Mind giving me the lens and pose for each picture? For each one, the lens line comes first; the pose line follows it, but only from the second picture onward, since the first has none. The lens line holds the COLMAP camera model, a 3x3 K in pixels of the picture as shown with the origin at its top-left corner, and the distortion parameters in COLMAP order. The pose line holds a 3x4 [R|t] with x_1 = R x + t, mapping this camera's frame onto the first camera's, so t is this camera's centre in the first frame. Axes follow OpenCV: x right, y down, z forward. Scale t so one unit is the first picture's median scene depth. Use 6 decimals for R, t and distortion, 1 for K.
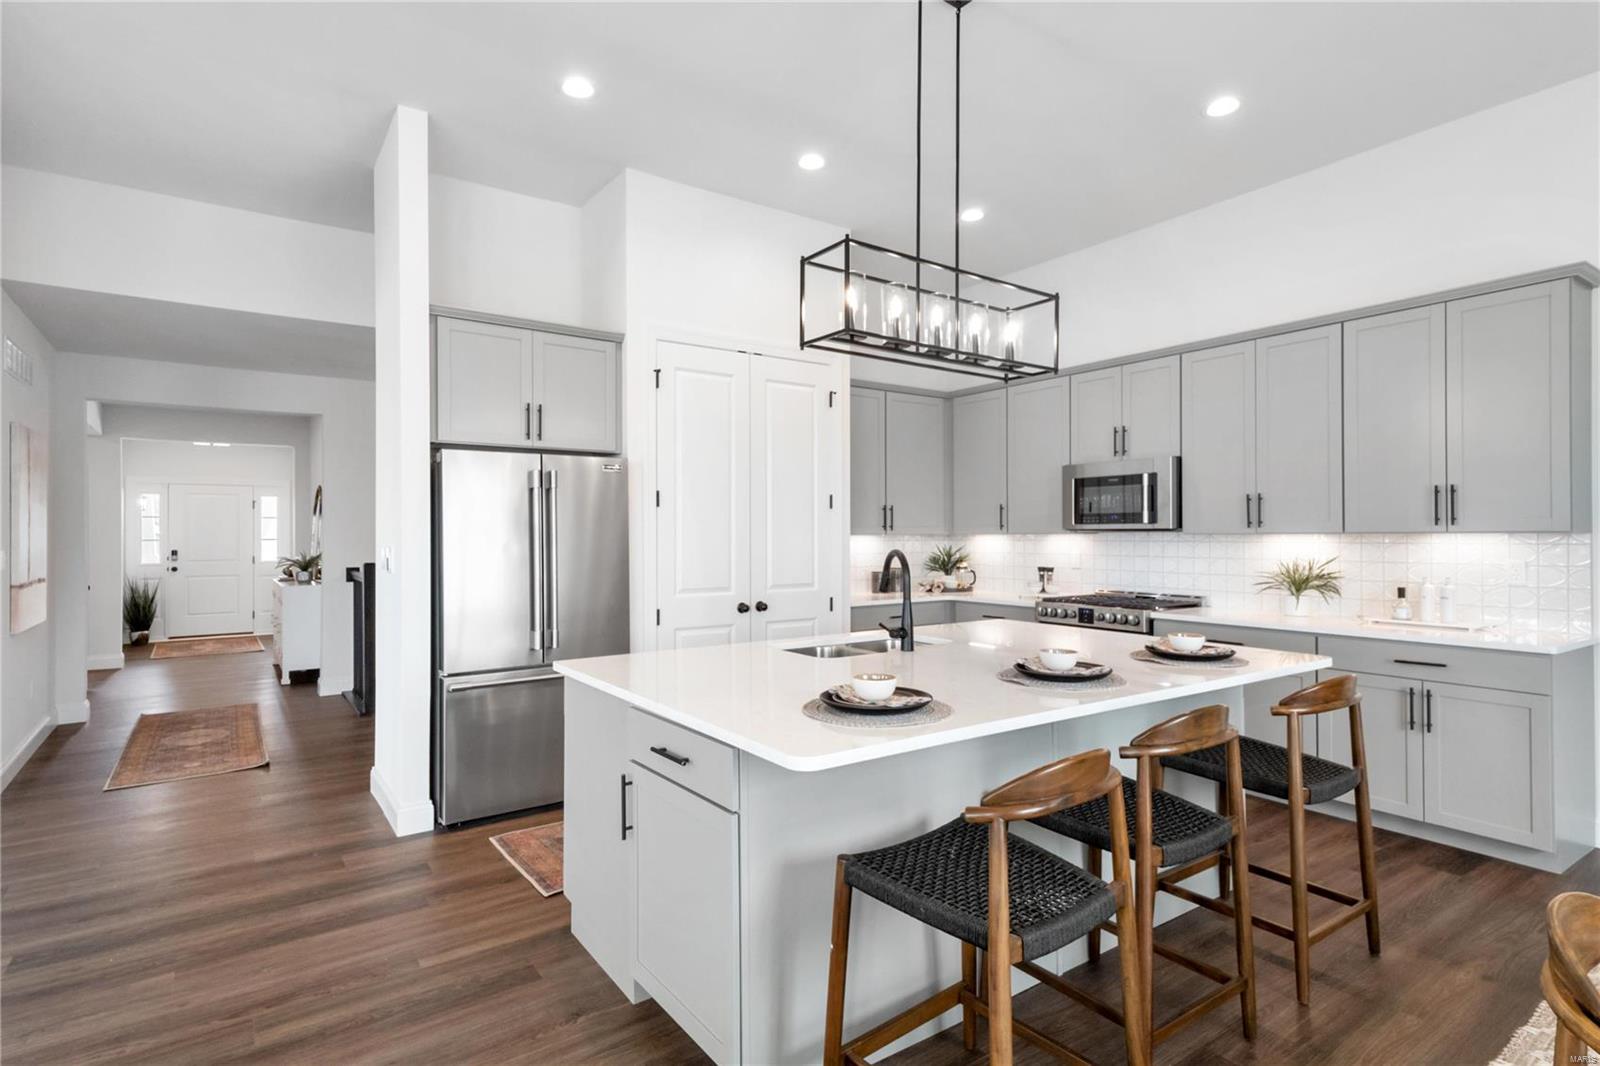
lens RADIAL K [[812.6, 0, 800.0], [0, 812.6, 533.0], [0, 0, 1]] dist [0.044557, -0.019764]
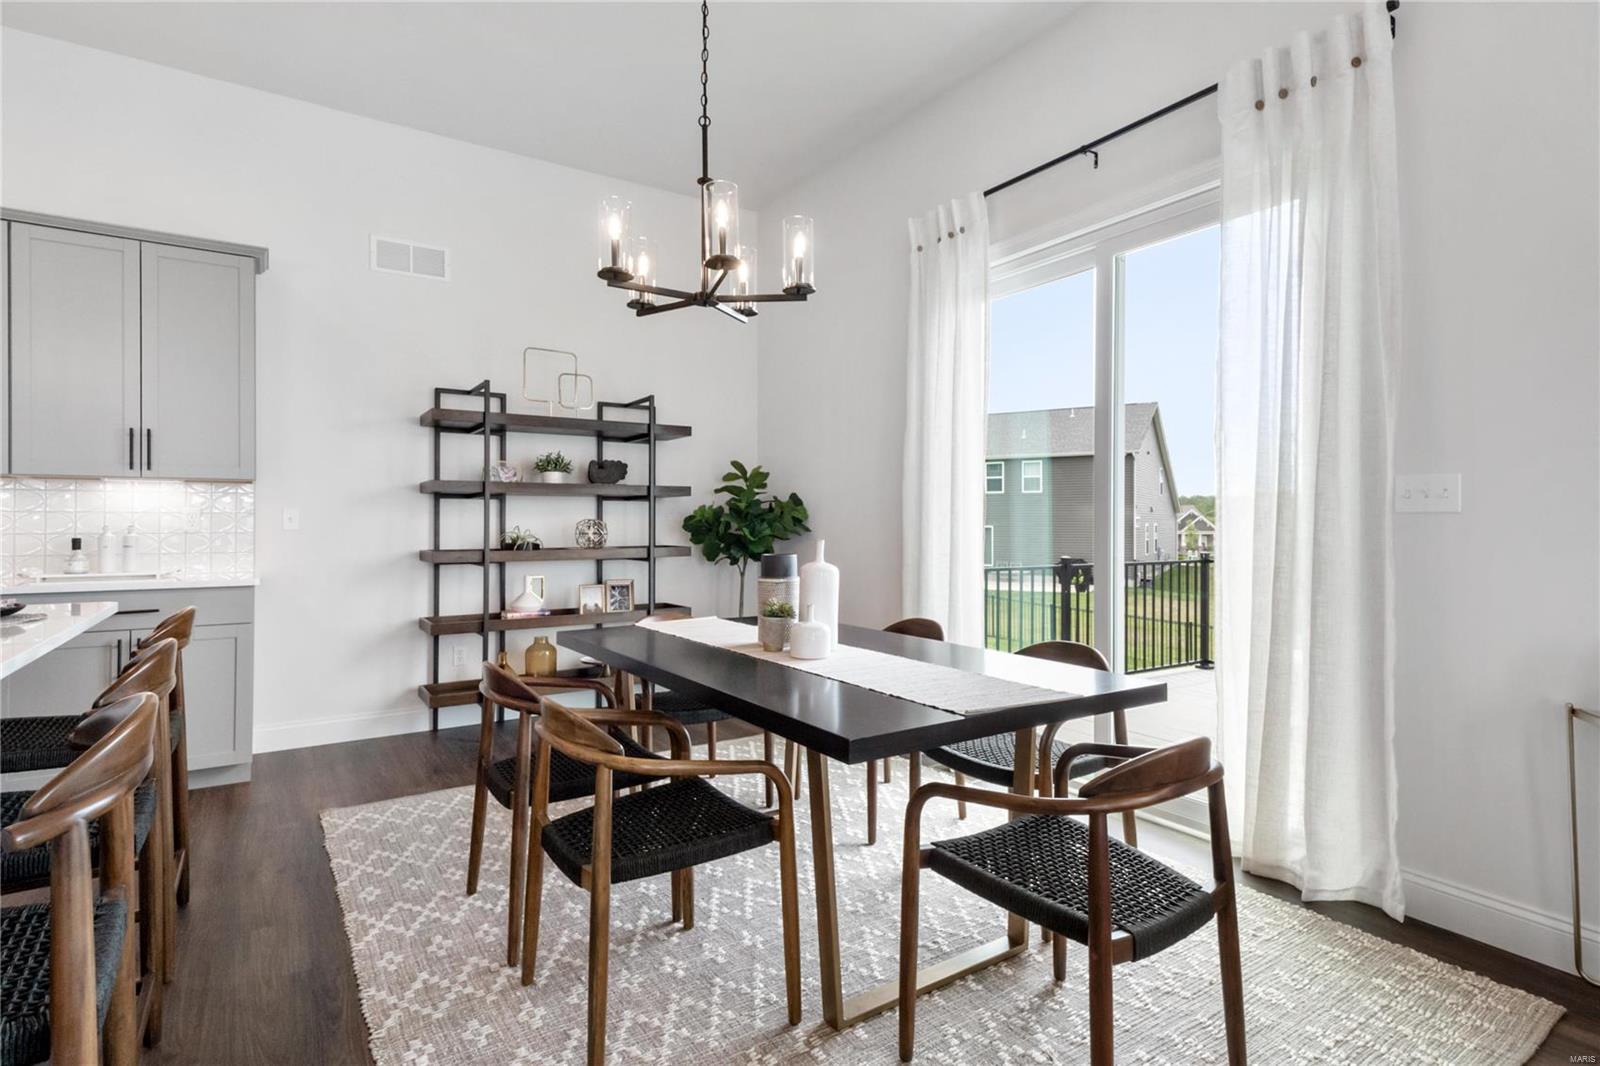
lens RADIAL K [[812.5, 0, 799.0], [0, 812.5, 515.7], [0, 0, 1]] dist [0.026052, -0.000699]
pose [[0.040252, 0.011313, 0.999126, -0.133059], [-0.001920, 0.999935, -0.011245, 0.045366], [-0.999188, -0.001465, 0.040271, 0.159530]]
